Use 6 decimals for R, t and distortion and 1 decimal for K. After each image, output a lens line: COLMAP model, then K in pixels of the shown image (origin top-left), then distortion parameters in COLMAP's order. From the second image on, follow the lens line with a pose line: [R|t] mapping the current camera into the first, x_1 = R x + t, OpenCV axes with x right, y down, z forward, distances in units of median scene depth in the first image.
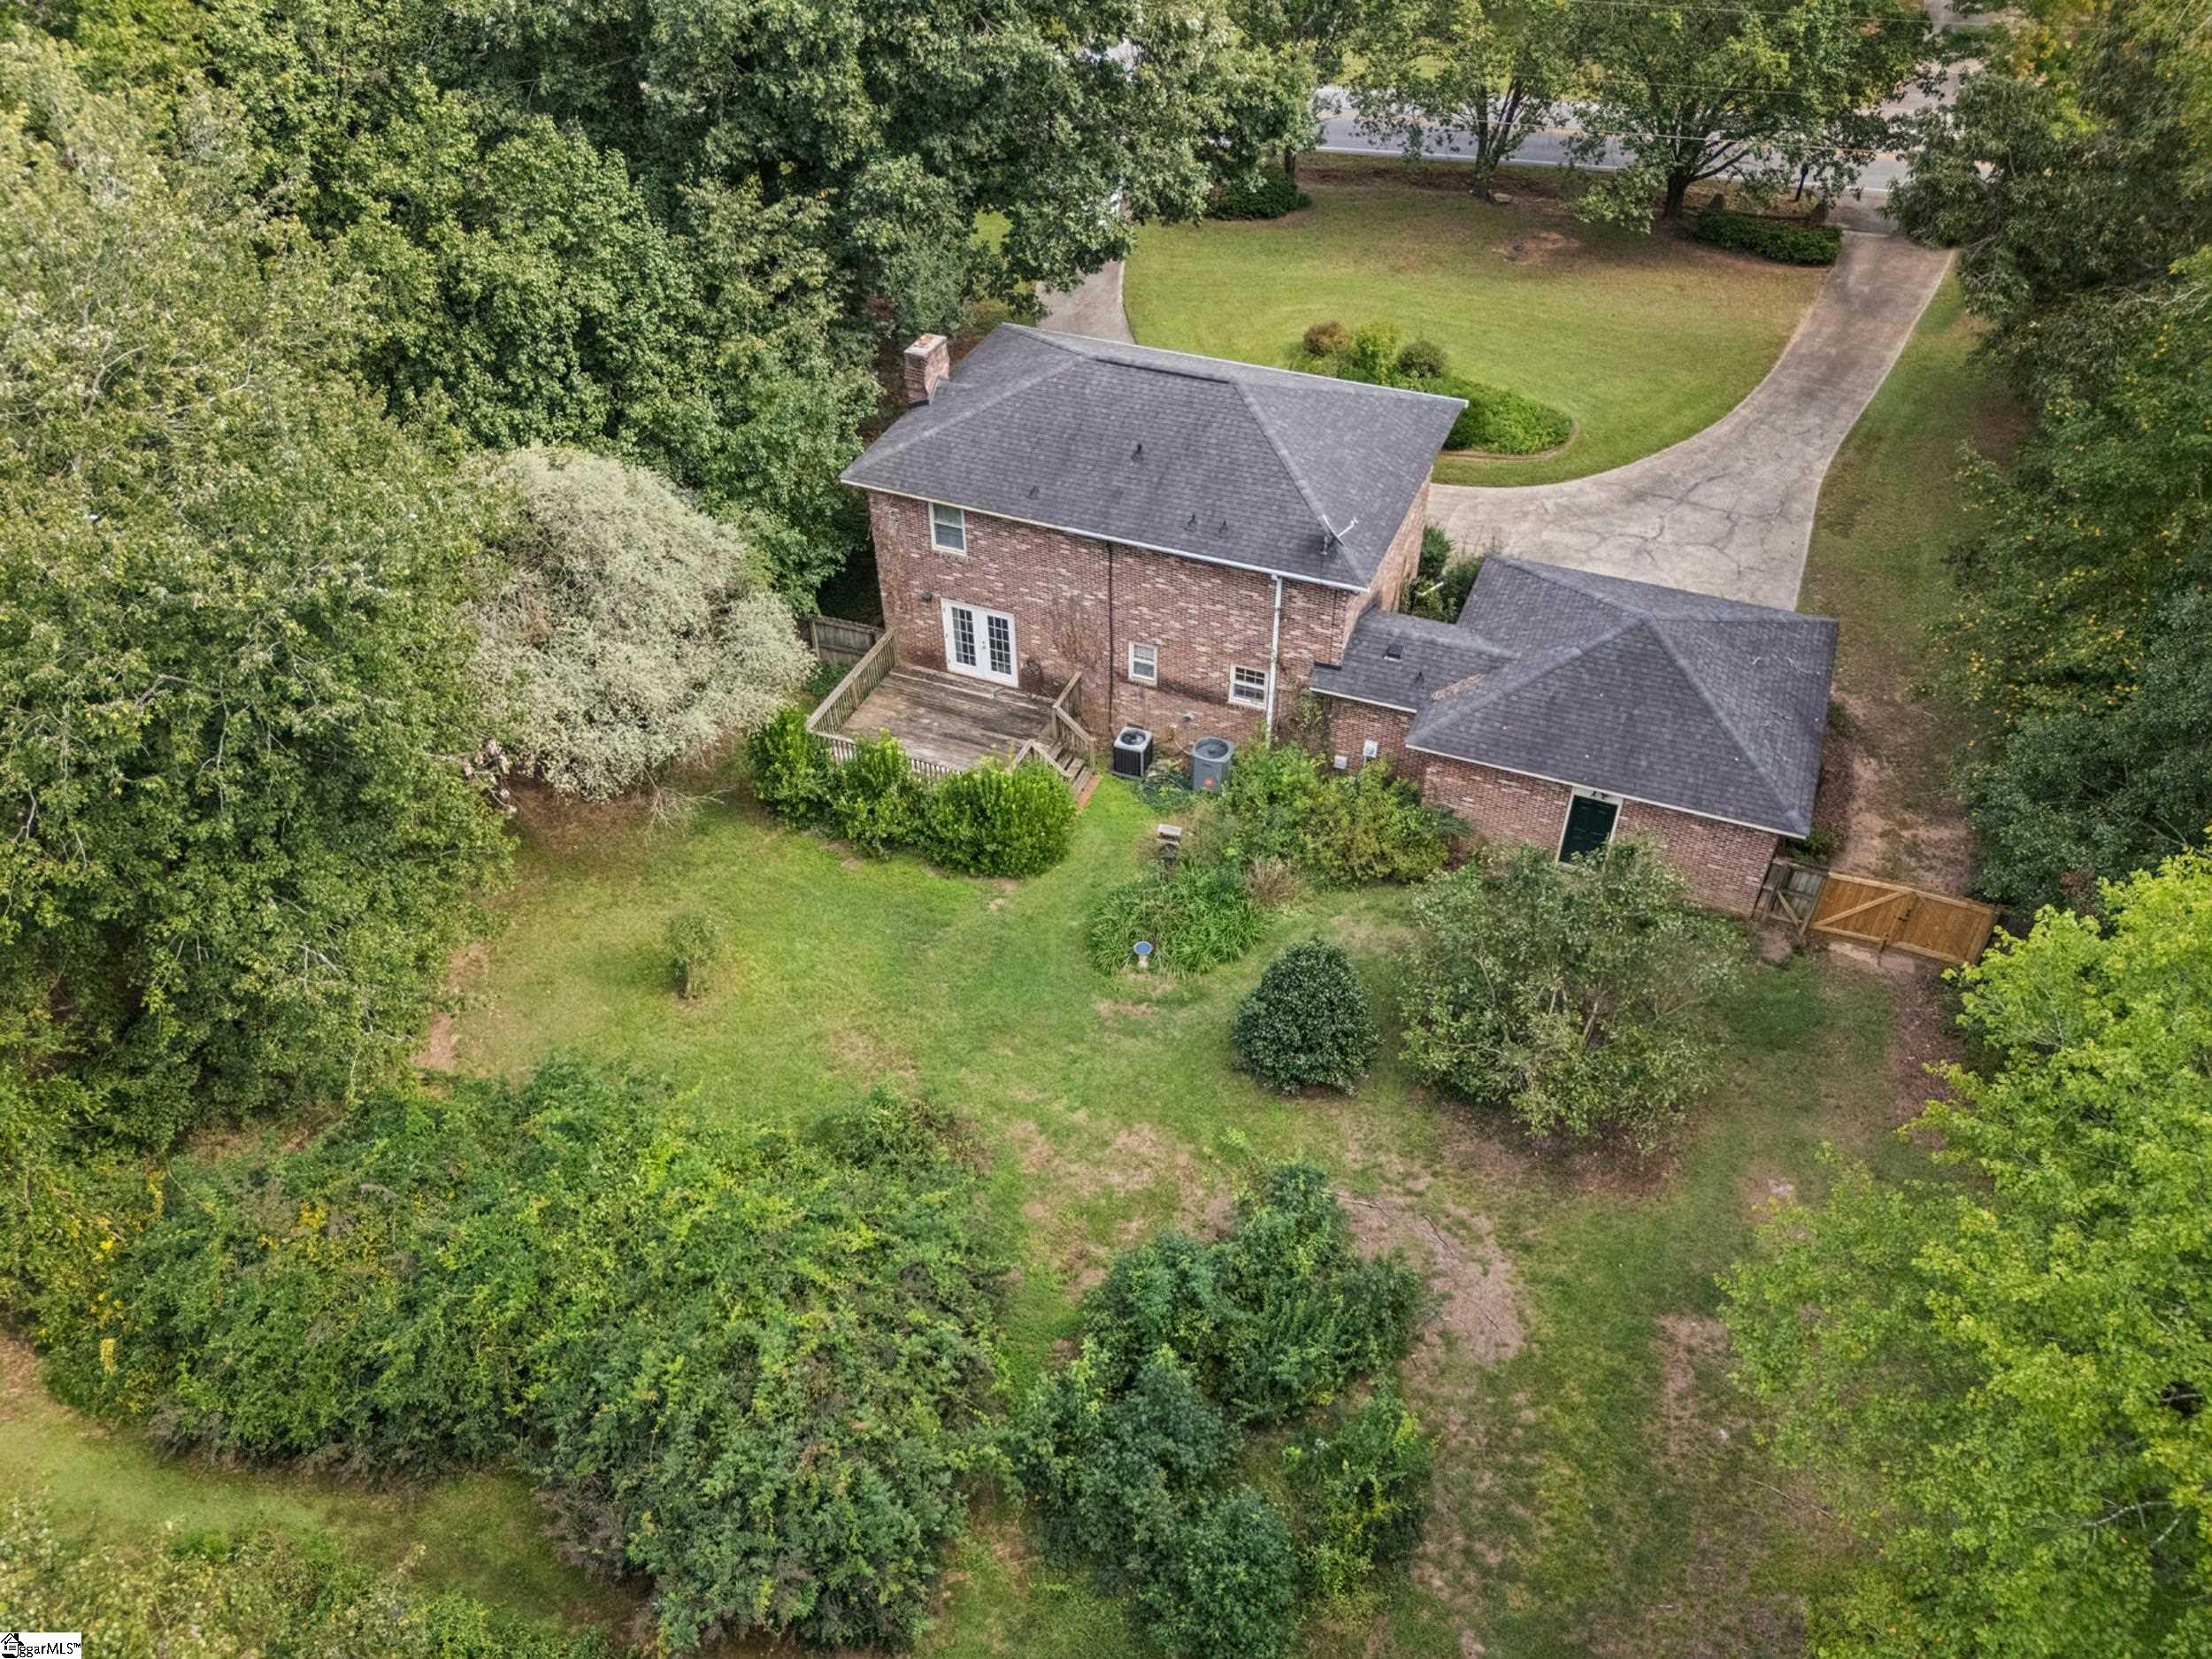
lens RADIAL K [[1618.9, 0, 1115.9], [0, 1618.9, 820.6], [0, 0, 1]] dist [0.109345, -0.127479]
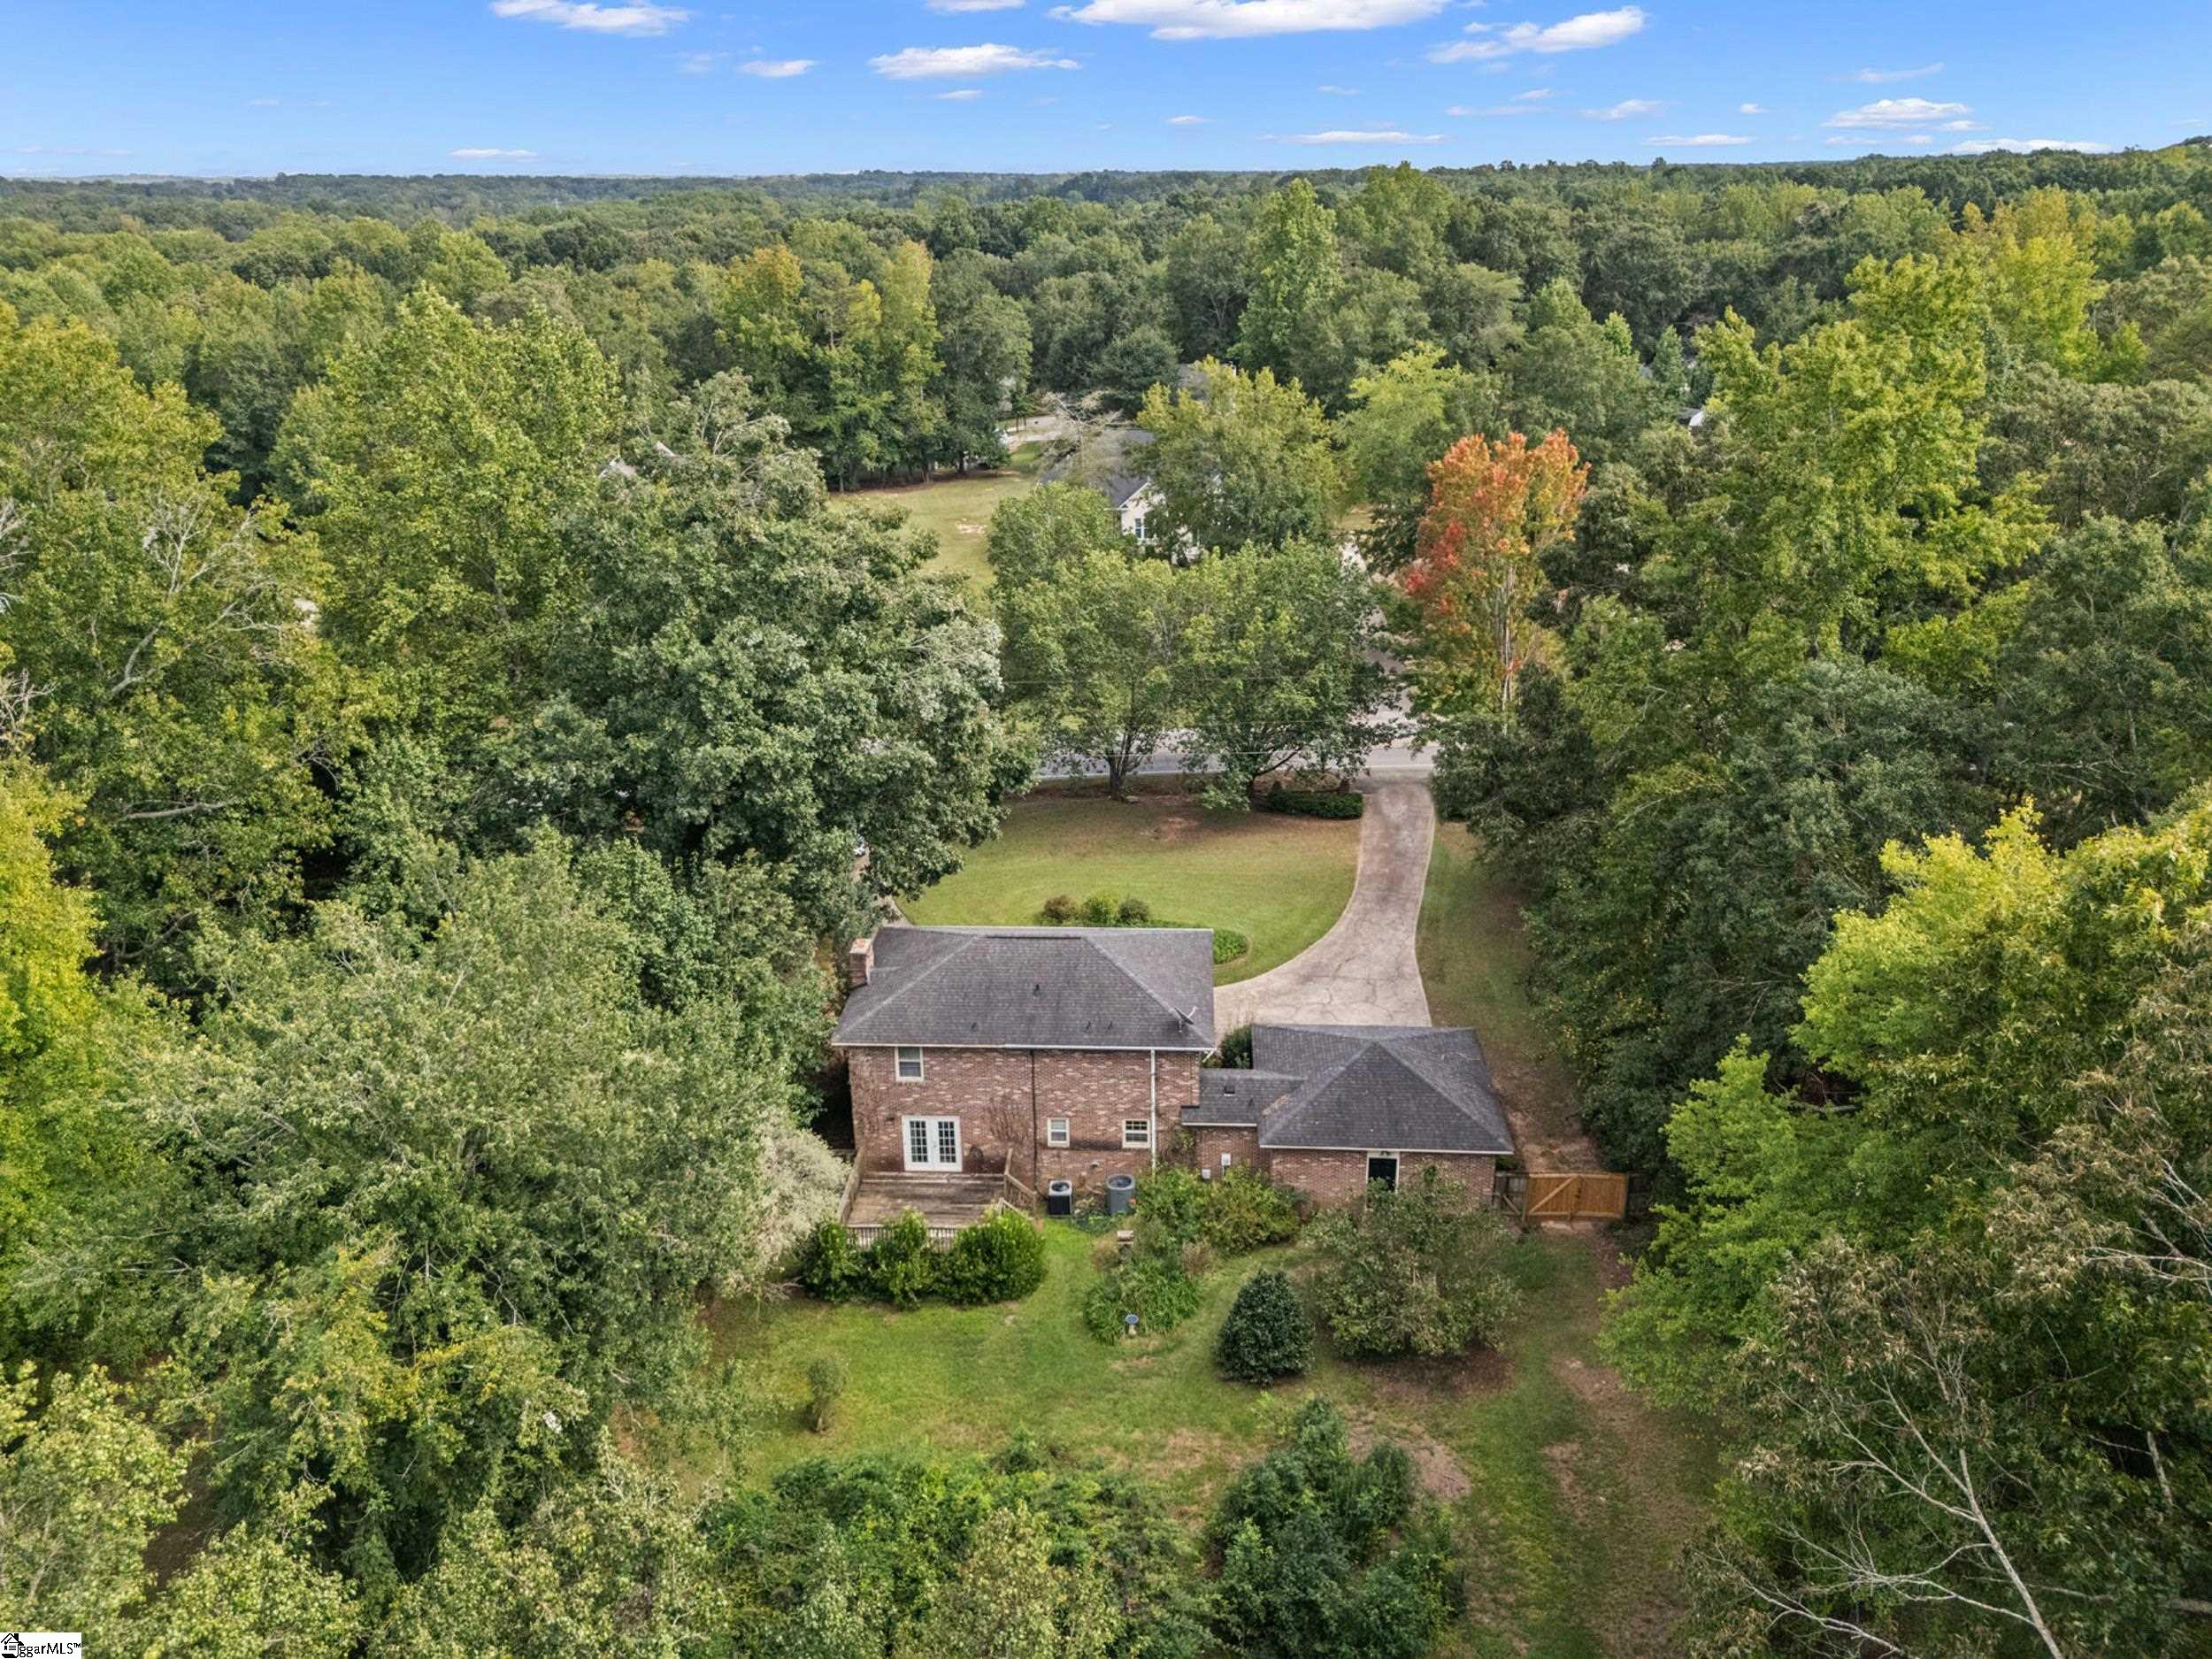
lens RADIAL K [[1618.9, 0, 1115.9], [0, 1618.9, 820.6], [0, 0, 1]] dist [0.109345, -0.127479]
pose [[0.944387, -0.122306, 0.305245, -0.343602], [0.218024, 0.927784, -0.302791, 0.093807], [-0.246169, 0.352502, 0.902853, -0.405321]]
